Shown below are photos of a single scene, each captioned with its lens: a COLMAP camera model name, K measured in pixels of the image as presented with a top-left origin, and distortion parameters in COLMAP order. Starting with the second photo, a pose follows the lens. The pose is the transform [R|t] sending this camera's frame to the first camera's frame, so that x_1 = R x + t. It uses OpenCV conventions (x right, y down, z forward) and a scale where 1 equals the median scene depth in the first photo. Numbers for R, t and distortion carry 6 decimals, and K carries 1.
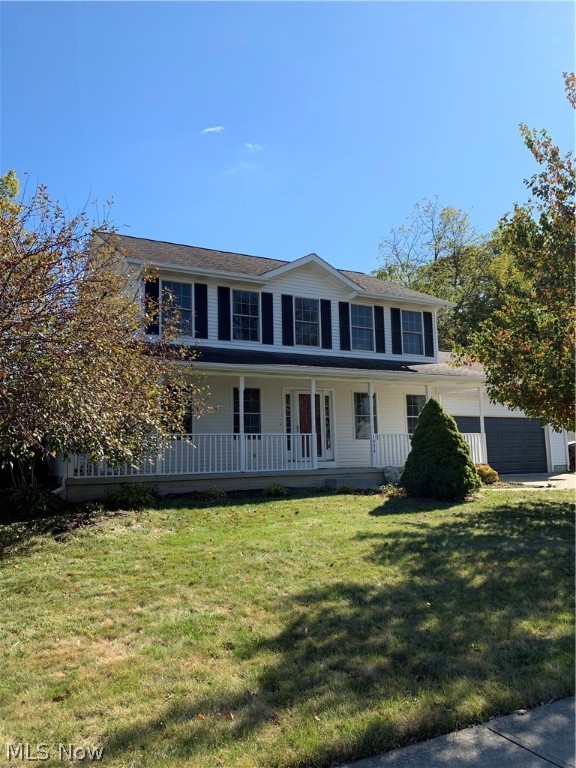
lens RADIAL K [[603.0, 0, 285.4], [0, 603.0, 383.7], [0, 0, 1]] dist [0.045247, -0.038904]
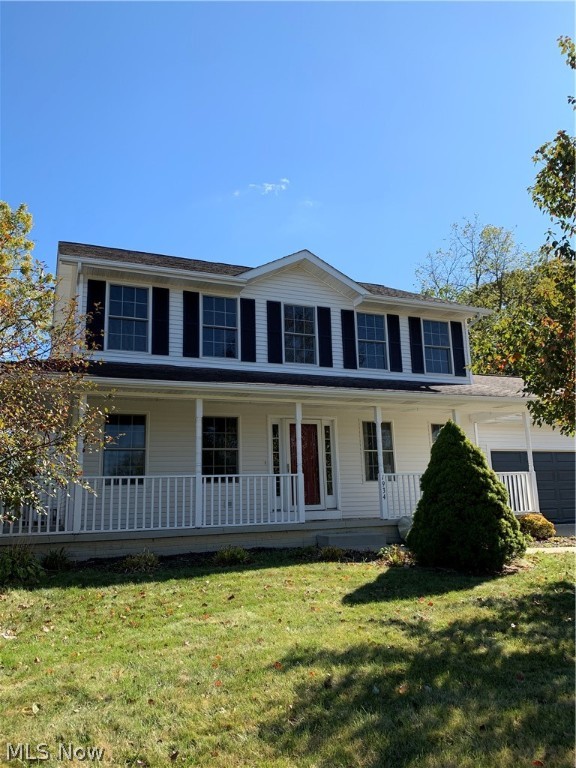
lens RADIAL K [[603.0, 0, 290.6], [0, 603.0, 384.9], [0, 0, 1]] dist [0.045247, -0.038904]
pose [[0.997081, -0.022632, -0.072914, 0.086650], [0.017584, 0.997452, -0.069146, 0.021481], [0.074293, 0.067662, 0.994938, 0.221738]]
